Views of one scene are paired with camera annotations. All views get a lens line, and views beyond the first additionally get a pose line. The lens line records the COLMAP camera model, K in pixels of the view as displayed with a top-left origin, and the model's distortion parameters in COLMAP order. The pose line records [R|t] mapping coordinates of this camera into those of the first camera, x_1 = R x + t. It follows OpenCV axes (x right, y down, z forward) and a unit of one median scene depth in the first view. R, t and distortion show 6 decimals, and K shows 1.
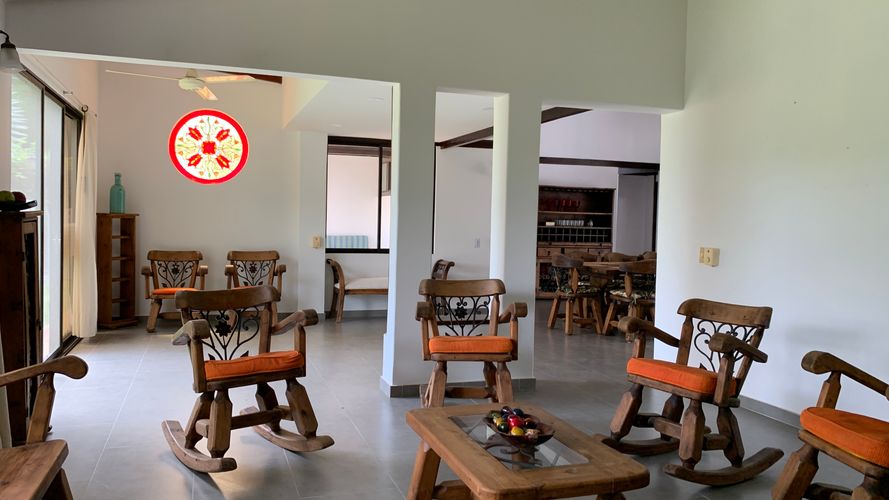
lens RADIAL K [[671.5, 0, 440.8], [0, 671.5, 250.1], [0, 0, 1]] dist [0.045170, -0.051811]
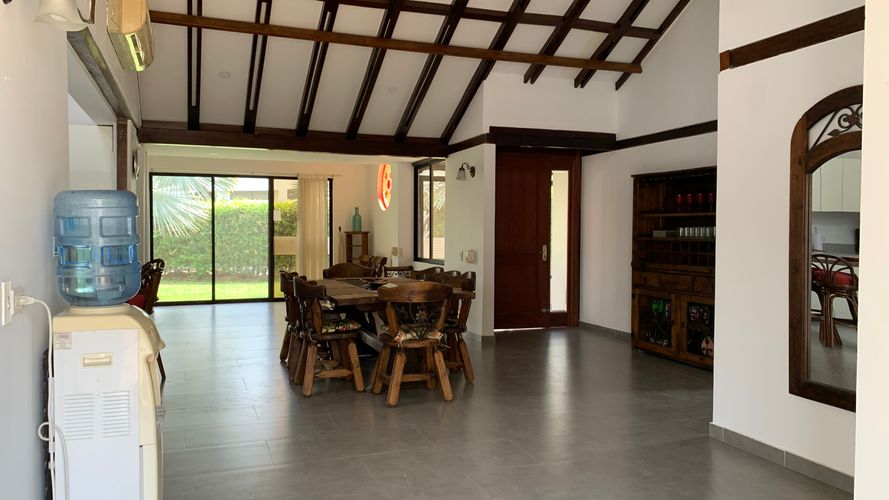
lens RADIAL K [[671.5, 0, 445.7], [0, 671.5, 245.1], [0, 0, 1]] dist [0.045170, -0.051811]
pose [[0.053924, -0.006052, -0.998527, 2.176496], [-0.053092, 0.998550, -0.008919, -0.035462], [0.997133, 0.053495, 0.053525, 2.149426]]
